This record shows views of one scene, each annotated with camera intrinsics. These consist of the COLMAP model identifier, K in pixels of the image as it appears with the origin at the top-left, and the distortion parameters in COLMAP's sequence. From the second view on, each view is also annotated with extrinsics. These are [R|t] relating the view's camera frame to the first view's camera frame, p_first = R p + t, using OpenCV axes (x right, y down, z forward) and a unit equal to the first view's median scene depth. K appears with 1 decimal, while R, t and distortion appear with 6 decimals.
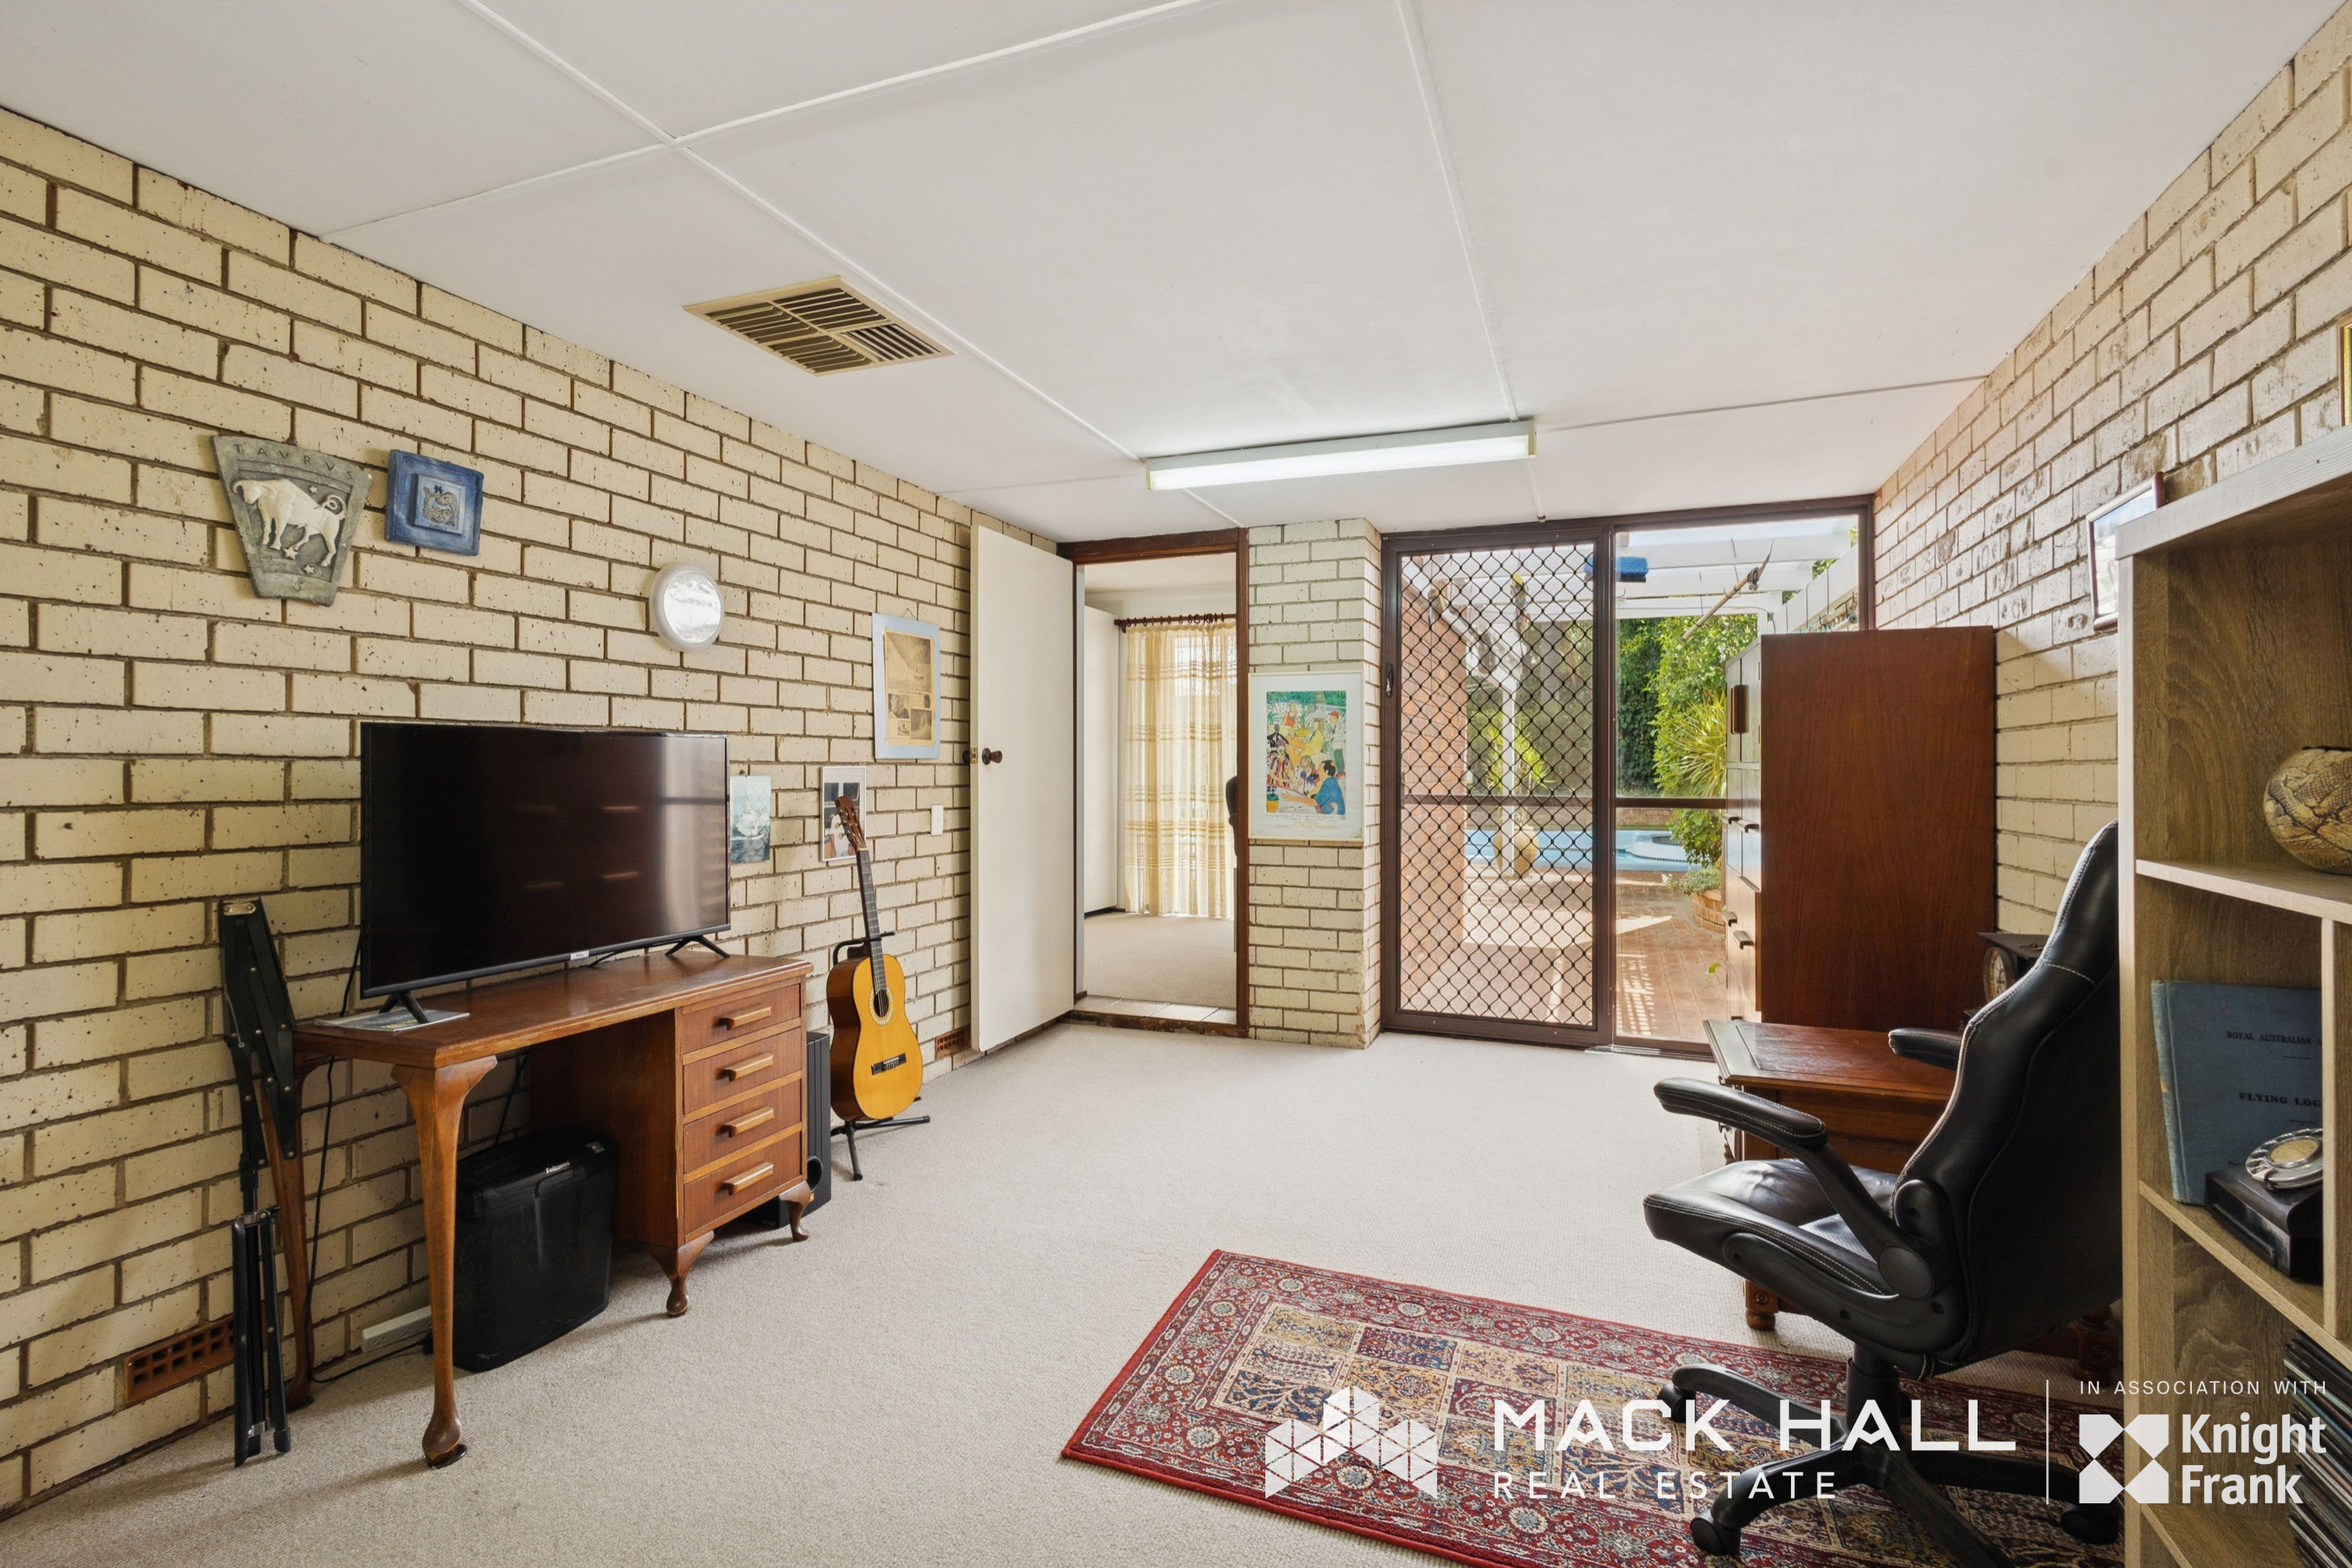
lens RADIAL K [[1081.6, 0, 1176.0], [0, 1081.6, 784.0], [0, 0, 1]] dist [-0.000437, 0.000152]
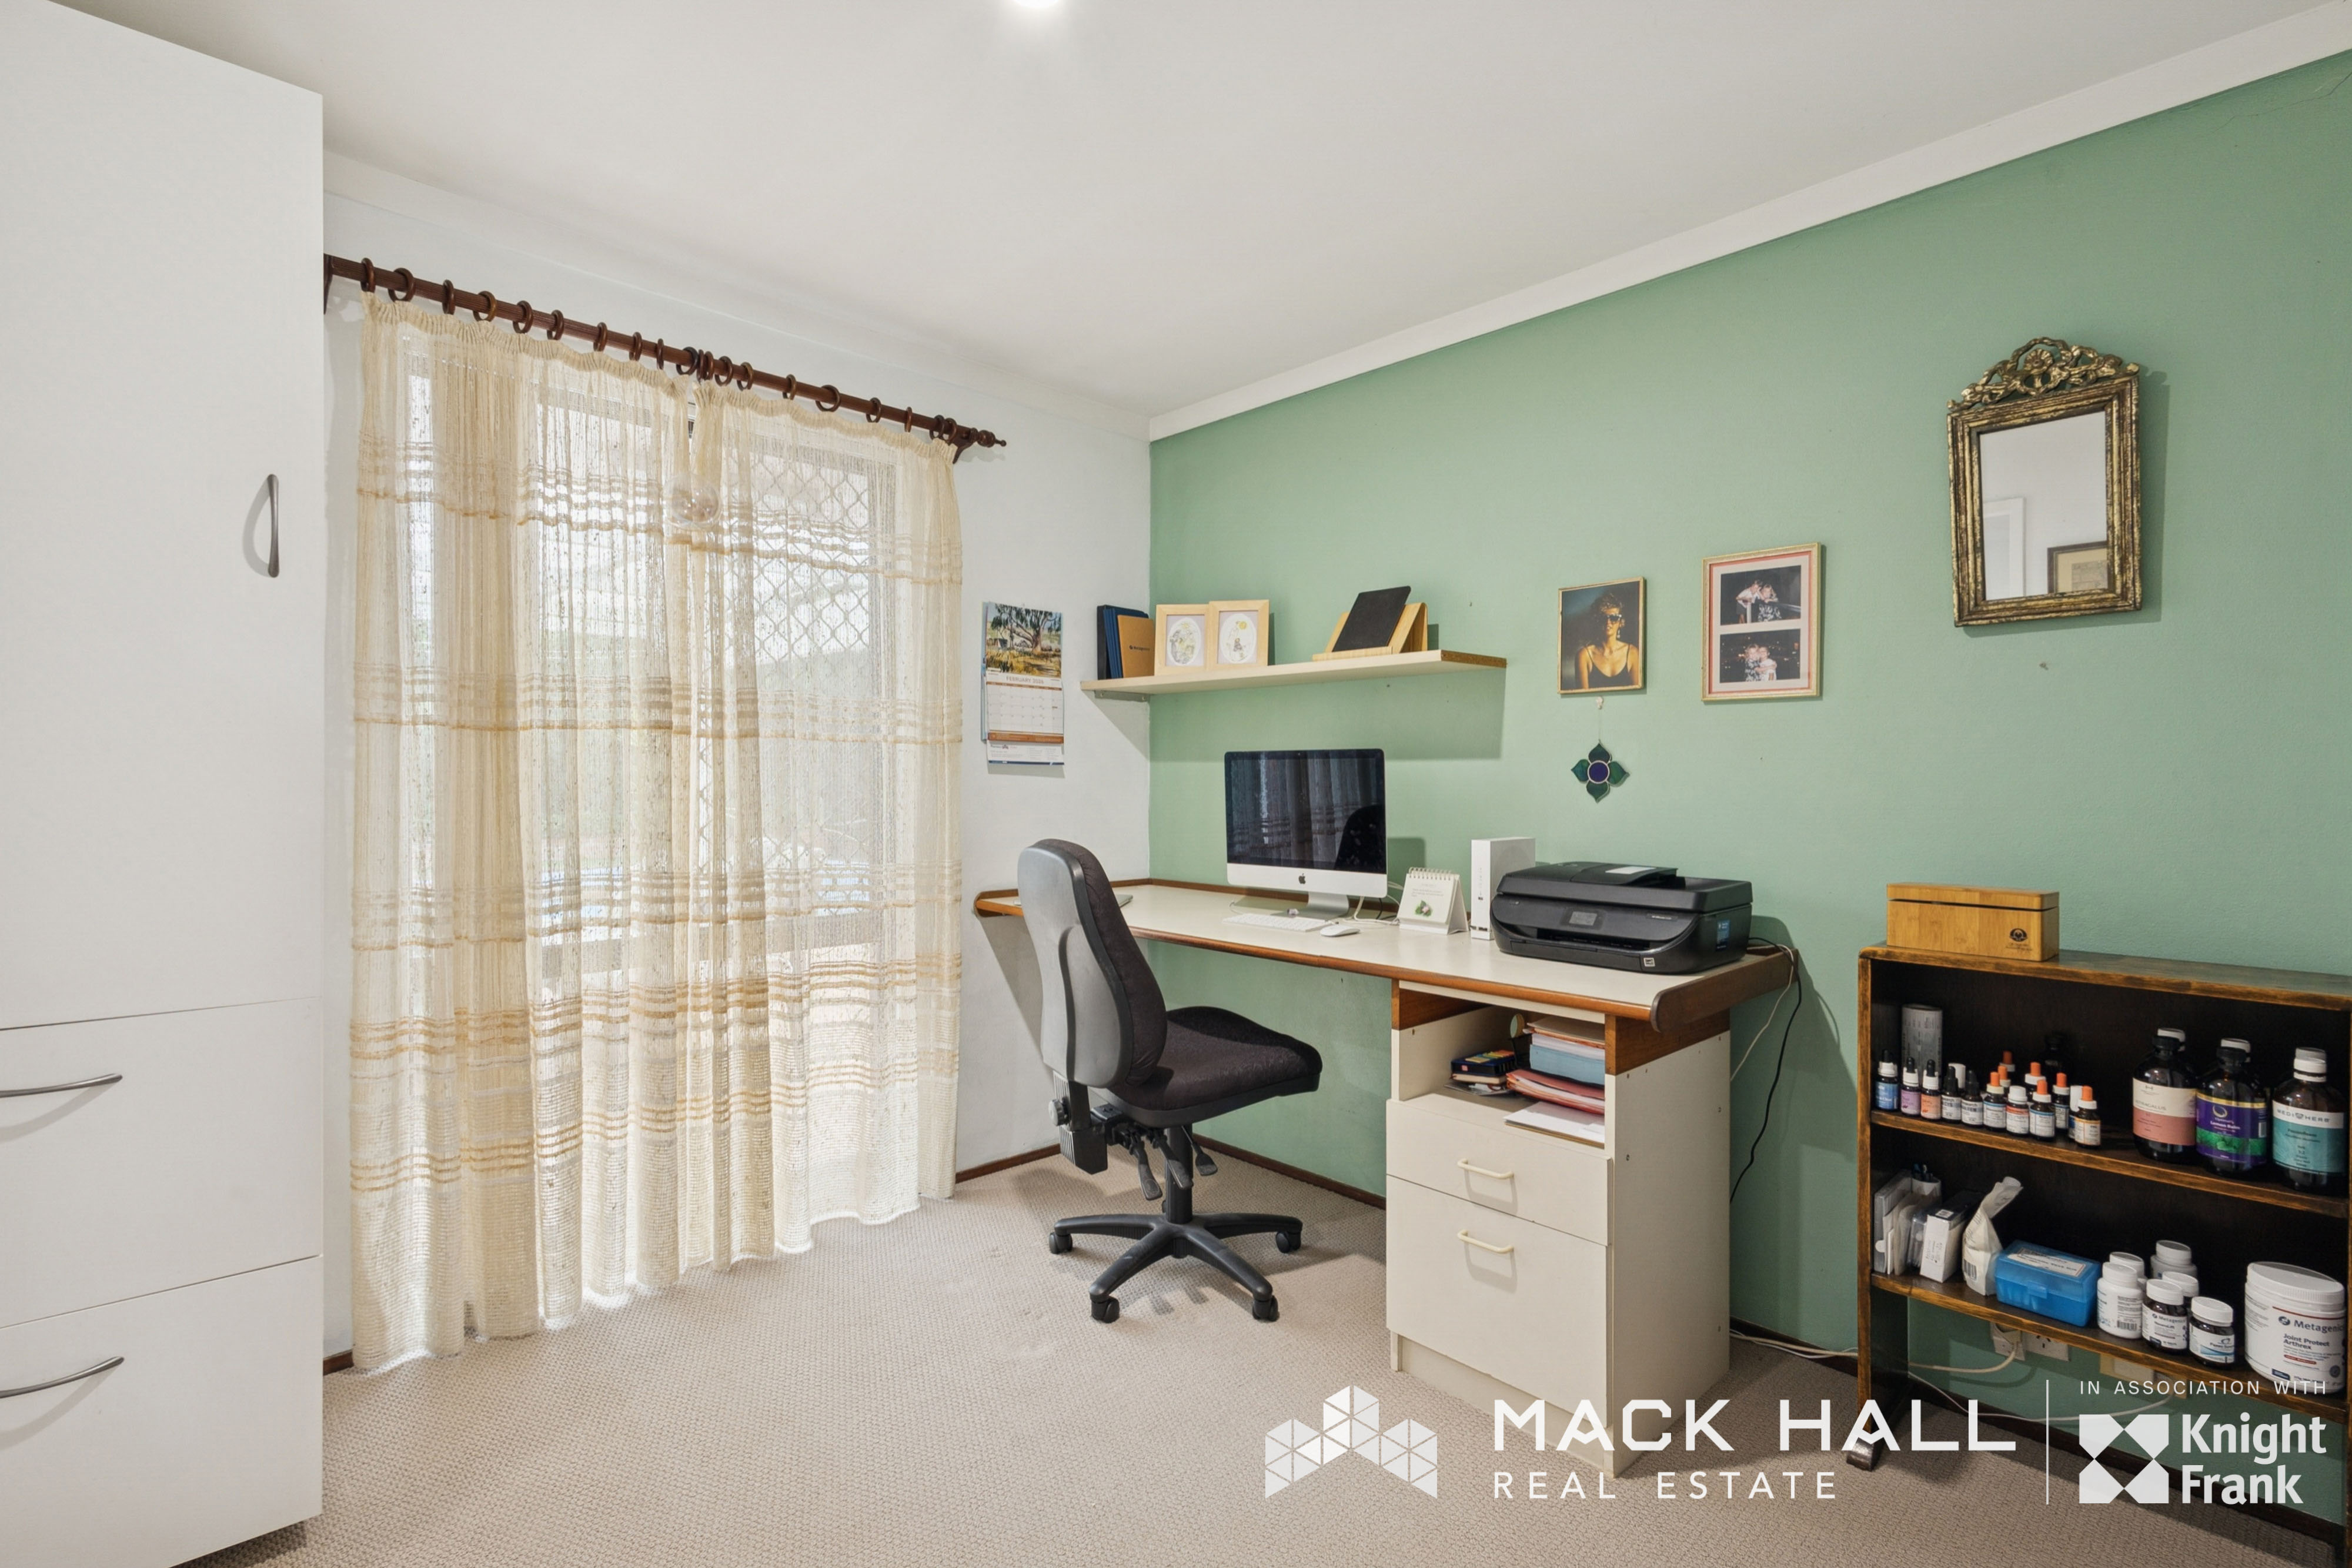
lens RADIAL K [[1081.6, 0, 1176.0], [0, 1081.6, 784.0], [0, 0, 1]] dist [-0.000437, 0.000152]
pose [[0.410845, -0.003387, 0.911699, -0.209350], [0.008883, 0.999961, -0.000288, -0.023664], [-0.911662, 0.008217, 0.410859, 0.724762]]
